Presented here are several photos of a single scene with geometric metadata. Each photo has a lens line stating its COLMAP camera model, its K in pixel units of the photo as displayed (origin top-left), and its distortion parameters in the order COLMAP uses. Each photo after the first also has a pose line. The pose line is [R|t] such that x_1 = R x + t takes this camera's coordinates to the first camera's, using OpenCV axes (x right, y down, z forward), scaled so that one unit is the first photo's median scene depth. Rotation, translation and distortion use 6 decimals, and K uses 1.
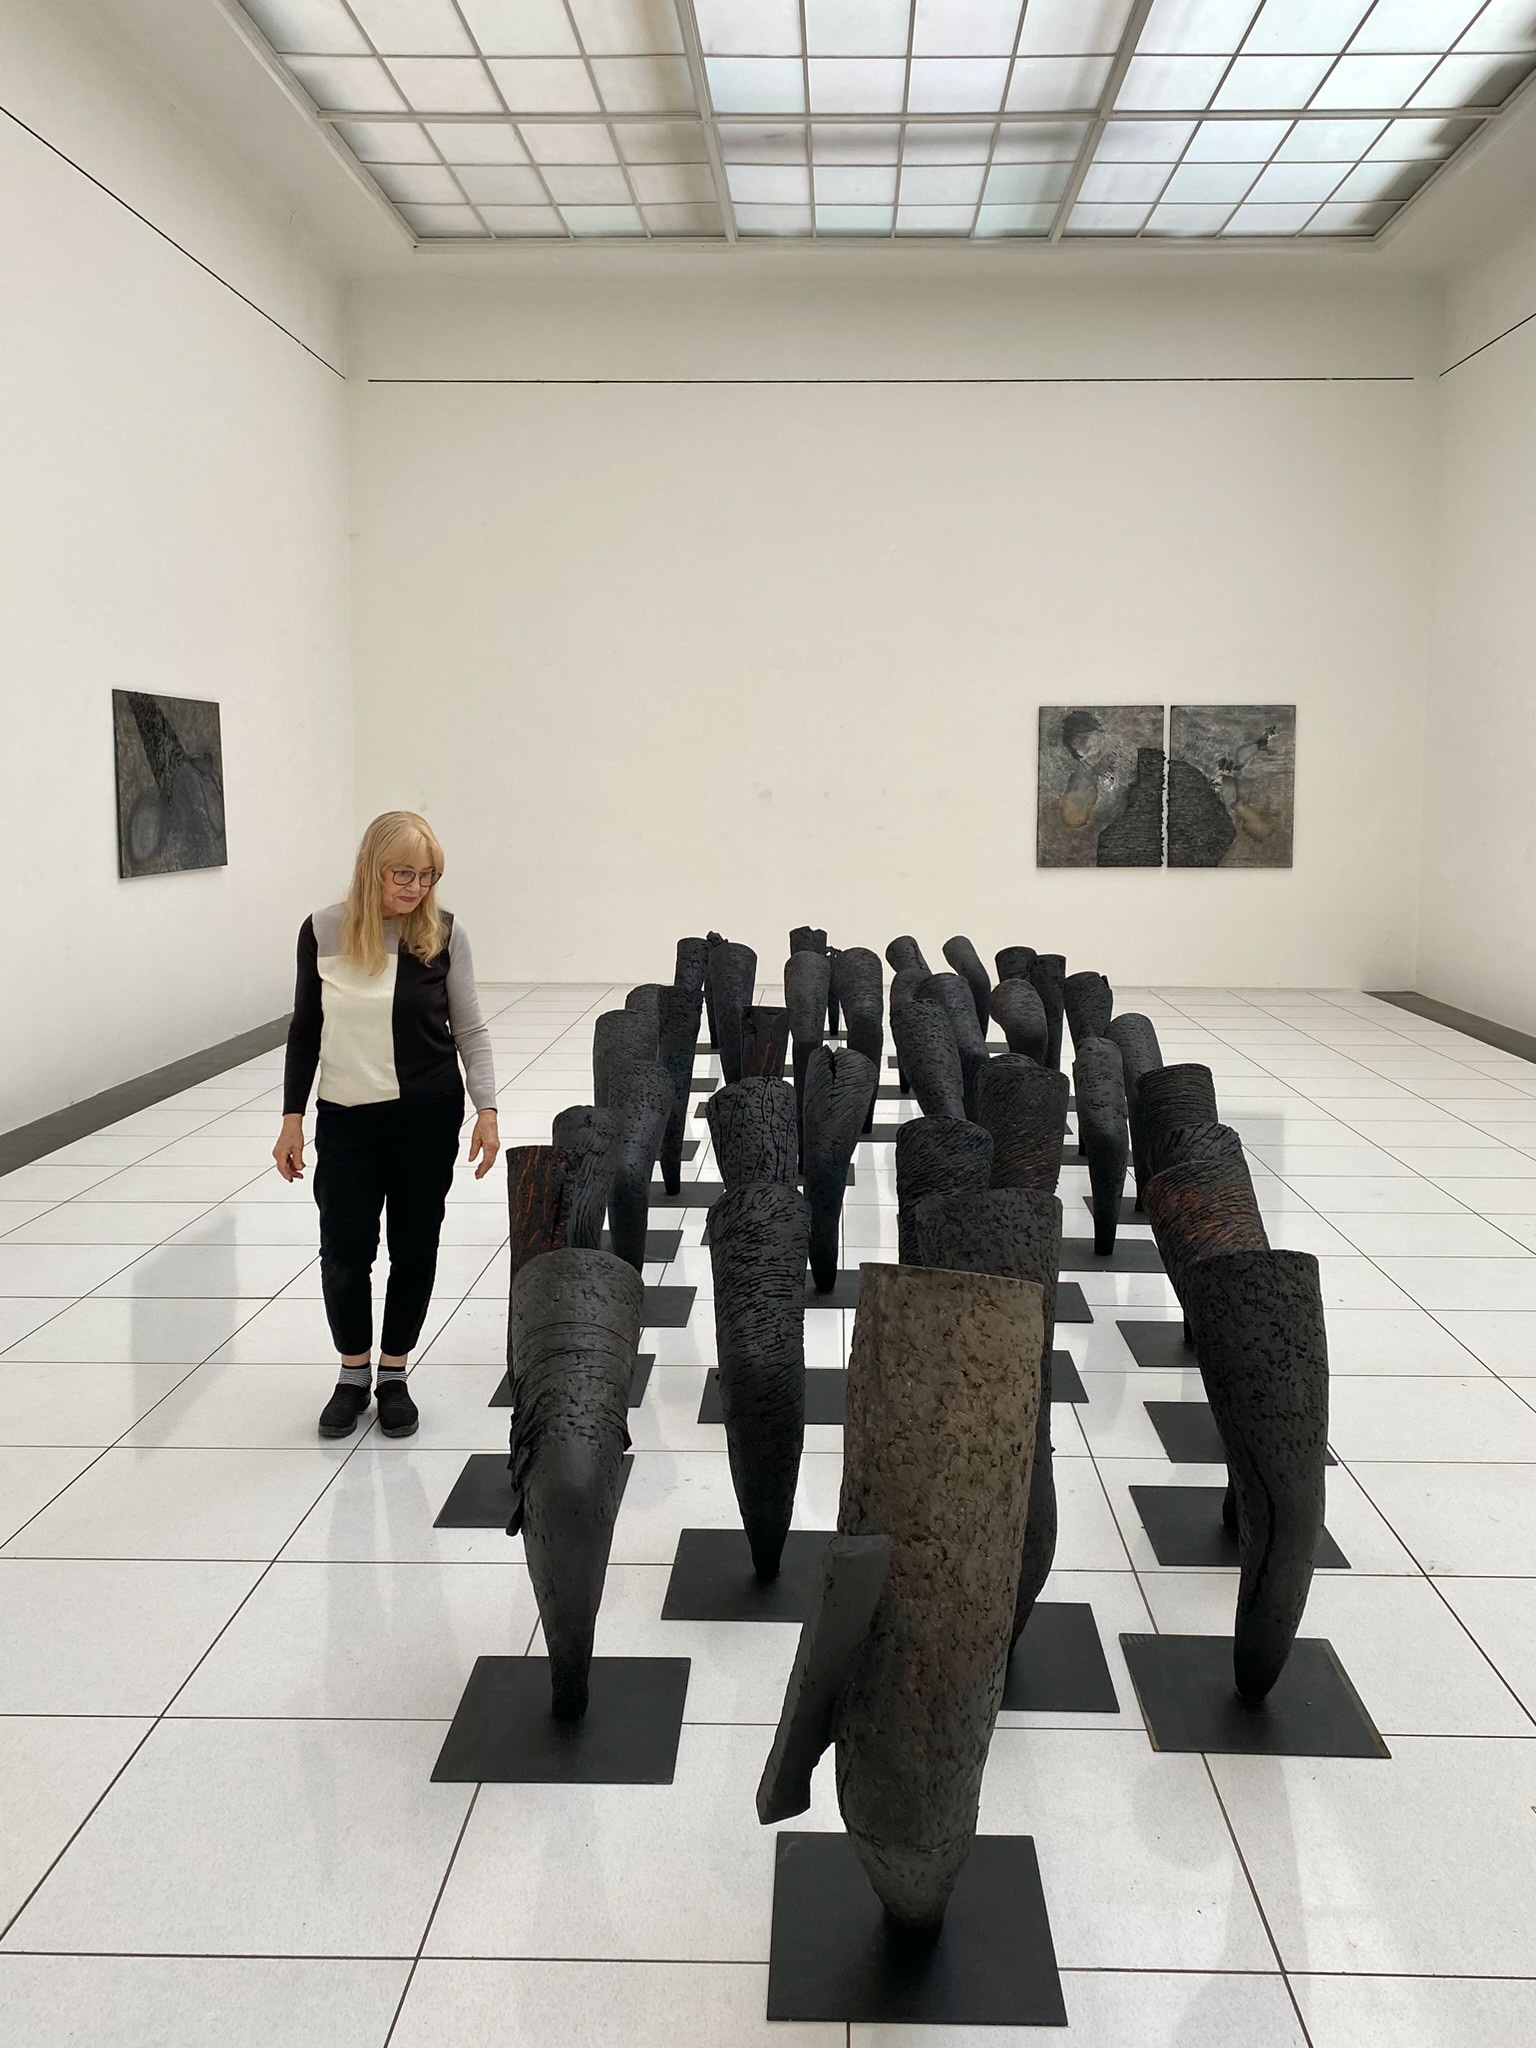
lens RADIAL K [[1690.0, 0, 859.9], [0, 1690.0, 978.3], [0, 0, 1]] dist [0.036408, -0.064998]
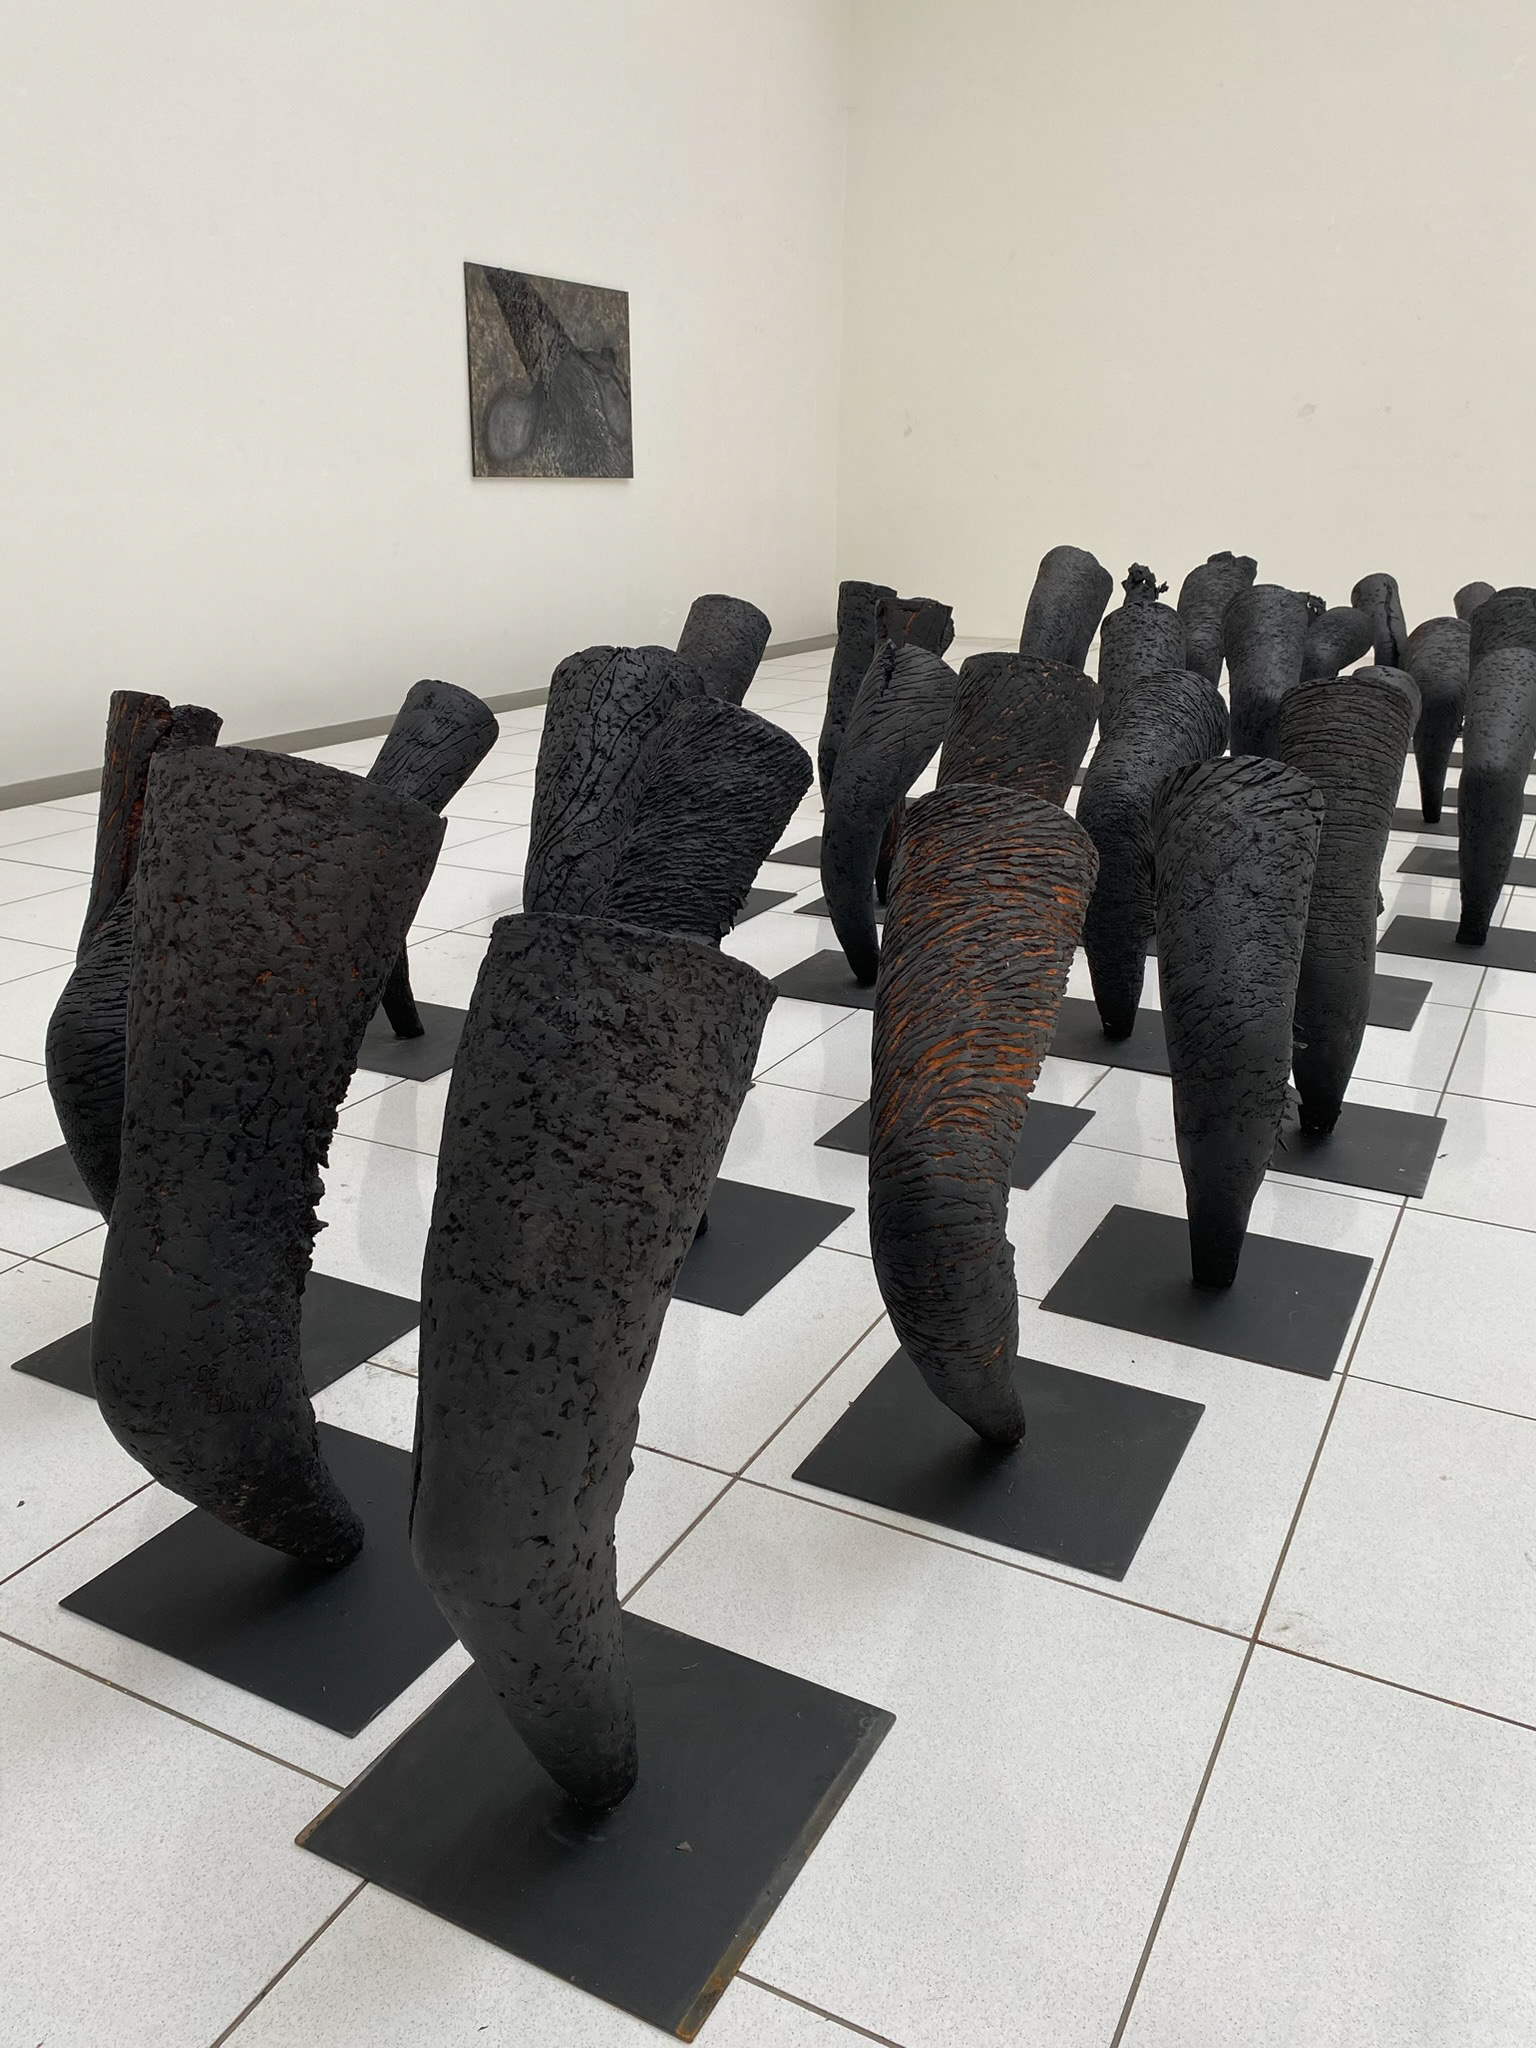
lens RADIAL K [[1690.0, 0, 787.0], [0, 1690.0, 991.8], [0, 0, 1]] dist [0.036408, -0.064998]
pose [[0.891929, 0.133541, -0.432007, 0.107753], [-0.054069, 0.980038, 0.191316, 0.020610], [0.448932, -0.147282, 0.881345, 0.141552]]
